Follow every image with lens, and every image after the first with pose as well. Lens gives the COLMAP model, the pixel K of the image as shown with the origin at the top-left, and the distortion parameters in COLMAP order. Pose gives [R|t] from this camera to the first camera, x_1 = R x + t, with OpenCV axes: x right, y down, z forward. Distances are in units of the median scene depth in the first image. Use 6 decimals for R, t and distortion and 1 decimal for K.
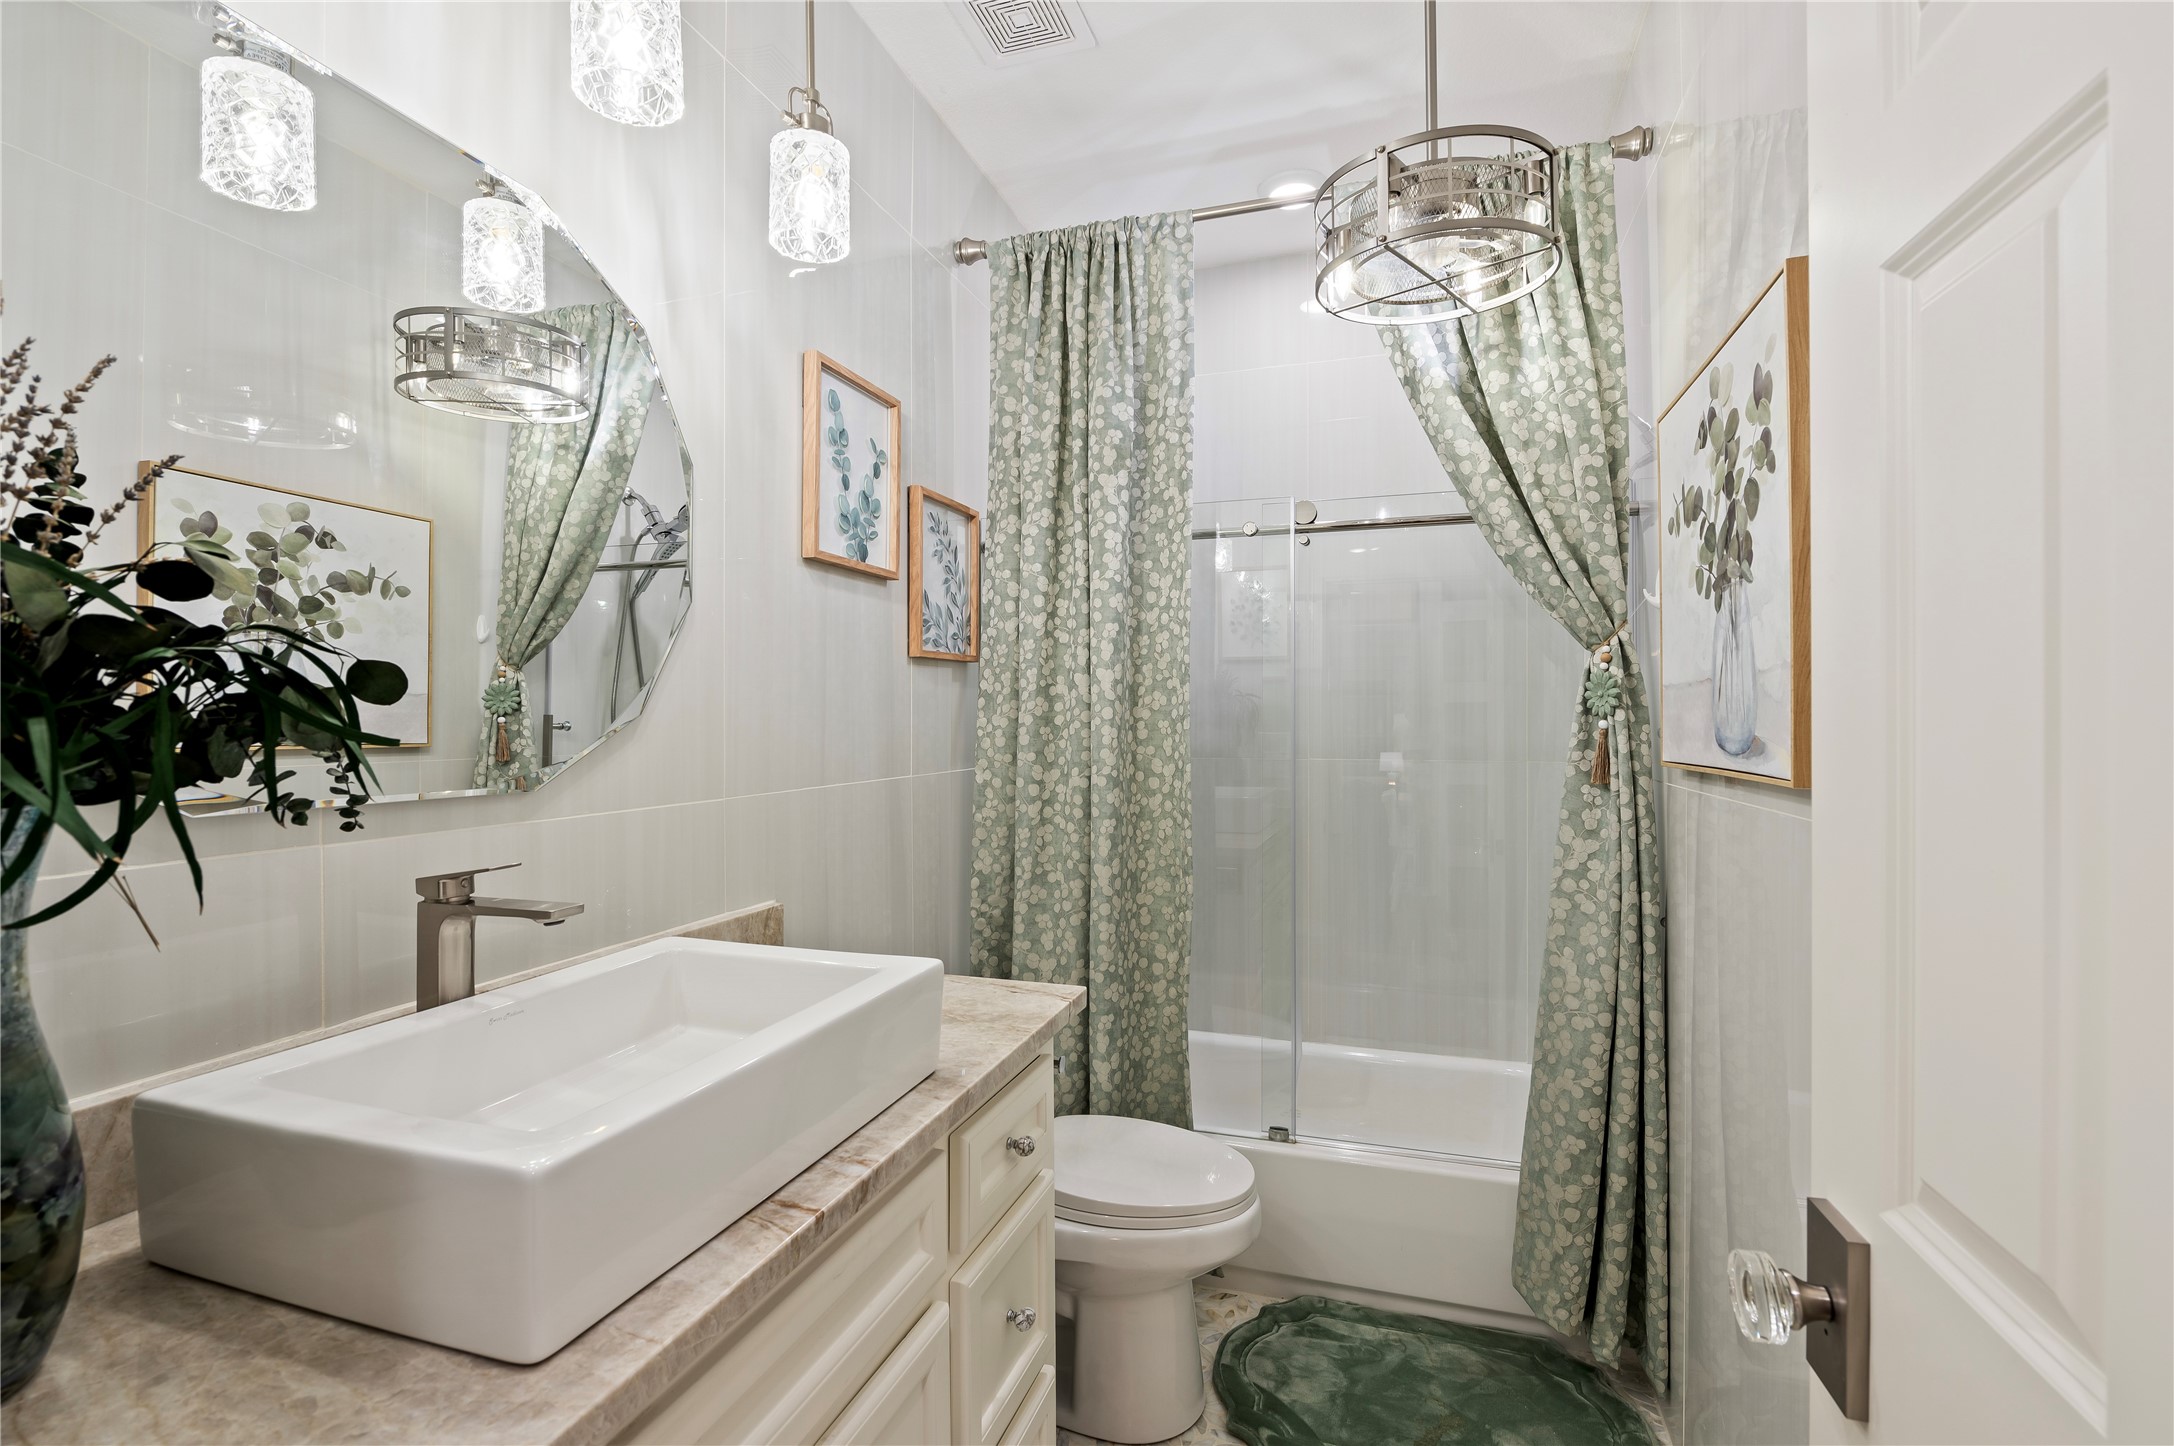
lens RADIAL K [[982.9, 0, 1079.9], [0, 982.9, 718.2], [0, 0, 1]] dist [-0.007745, -0.000623]
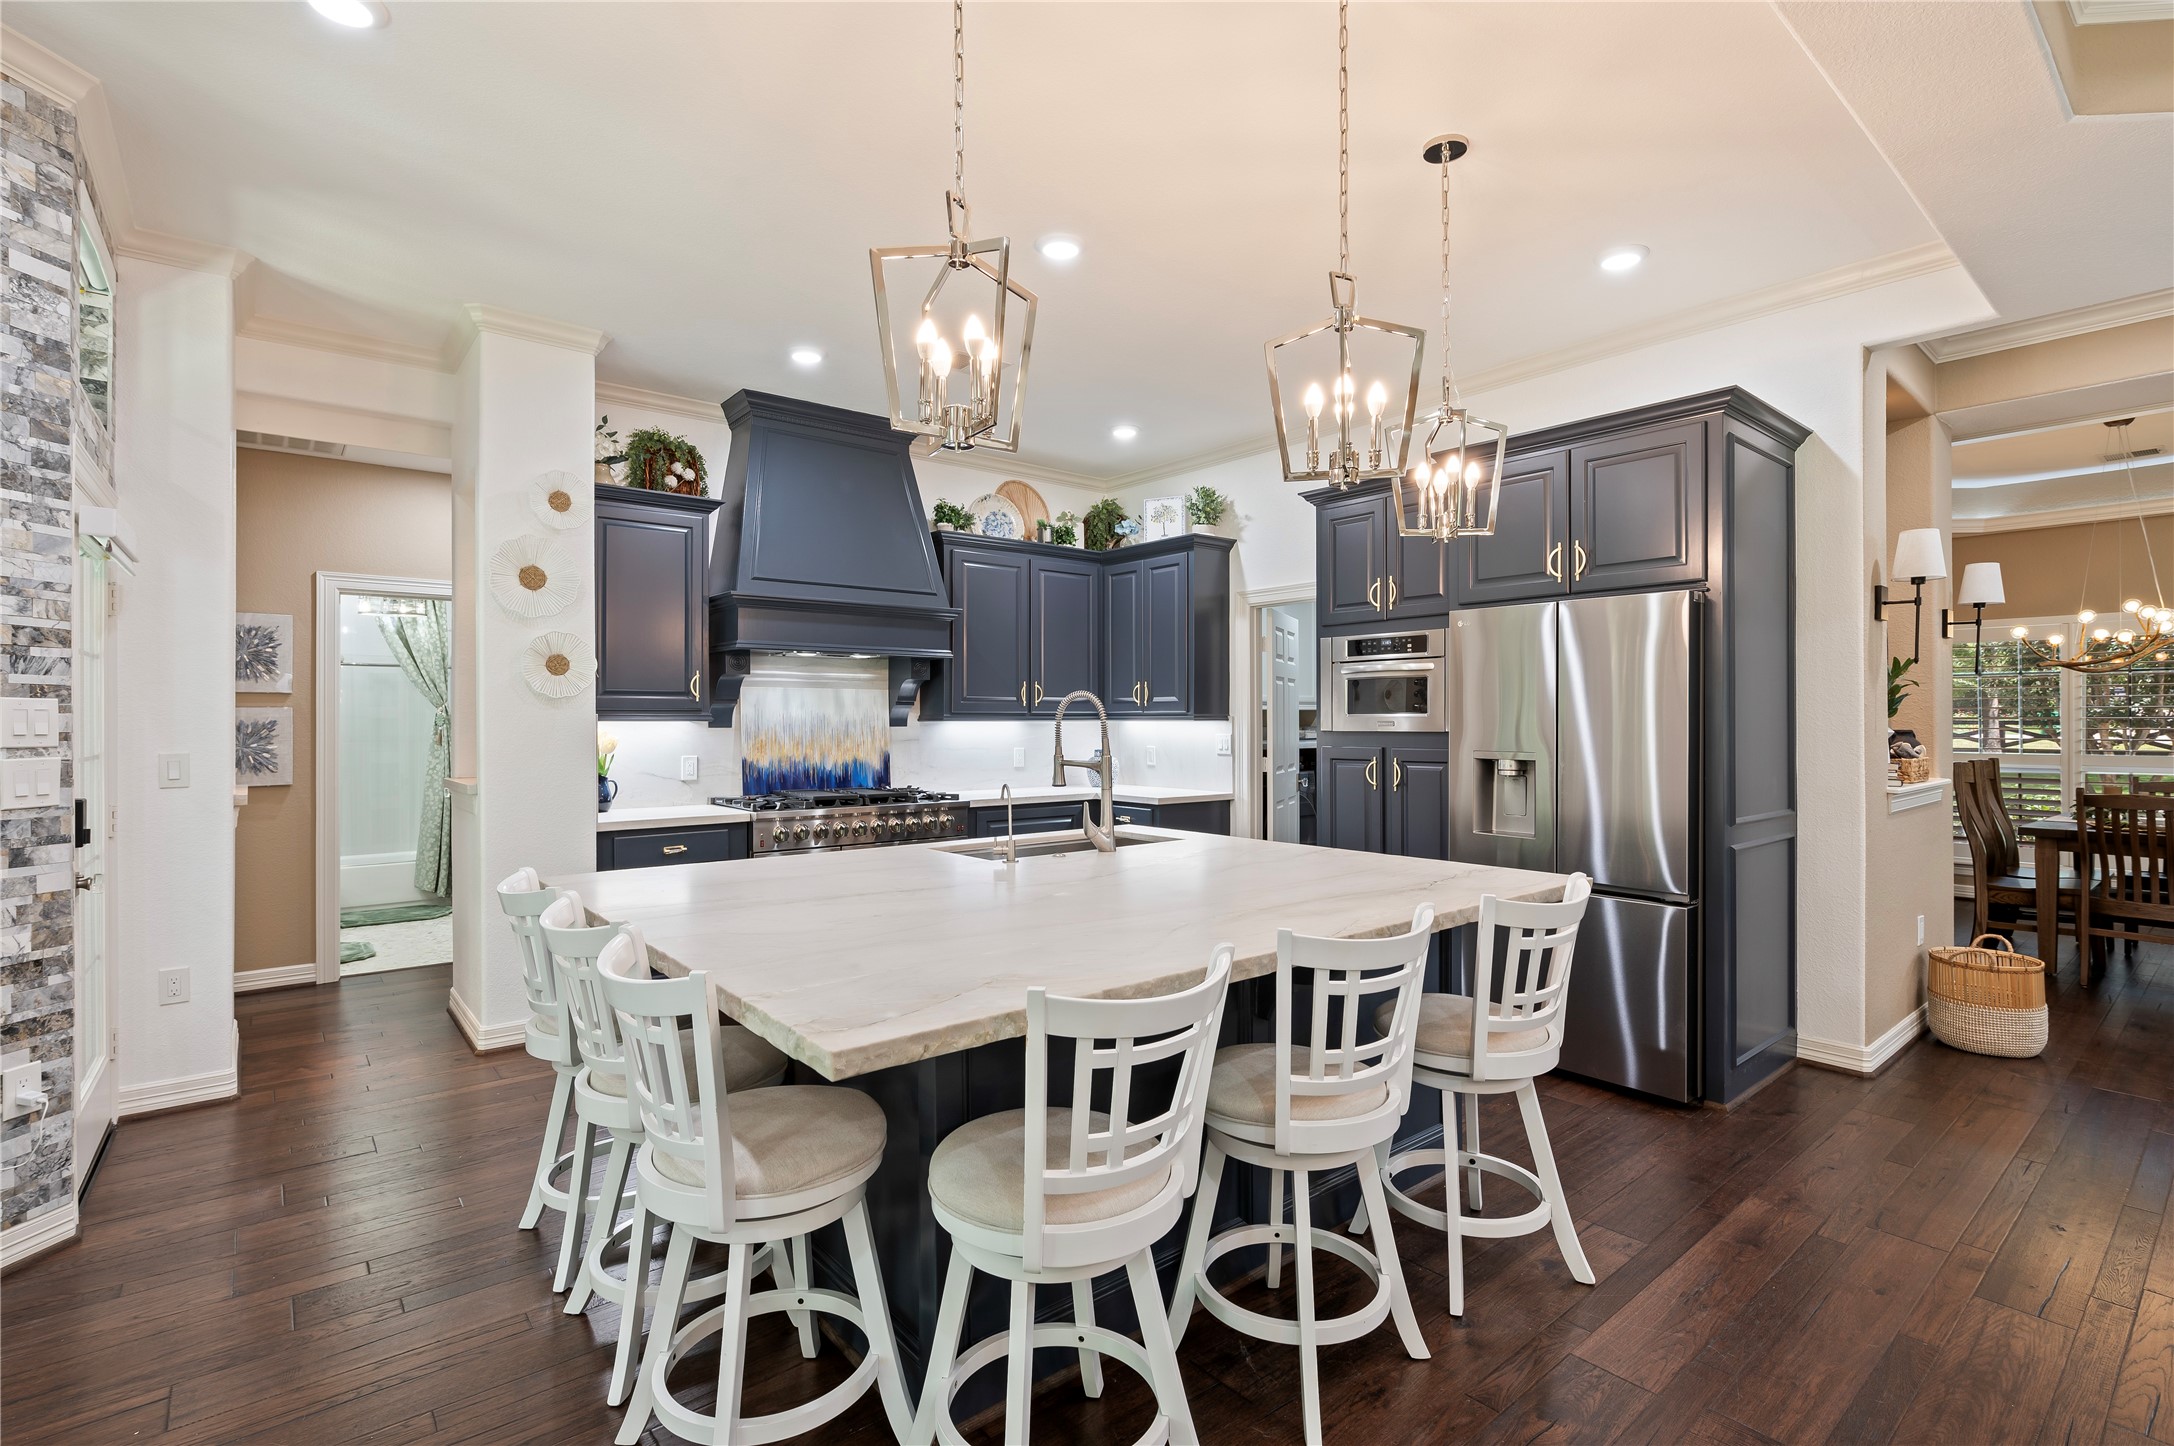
lens RADIAL K [[982.9, 0, 1079.9], [0, 982.9, 718.2], [0, 0, 1]] dist [-0.007745, -0.000623]
pose [[0.513925, 0.002995, 0.857830, -1.391145], [-0.001227, 0.999995, -0.002756, -0.024766], [-0.857834, 0.000364, 0.513927, -2.953920]]
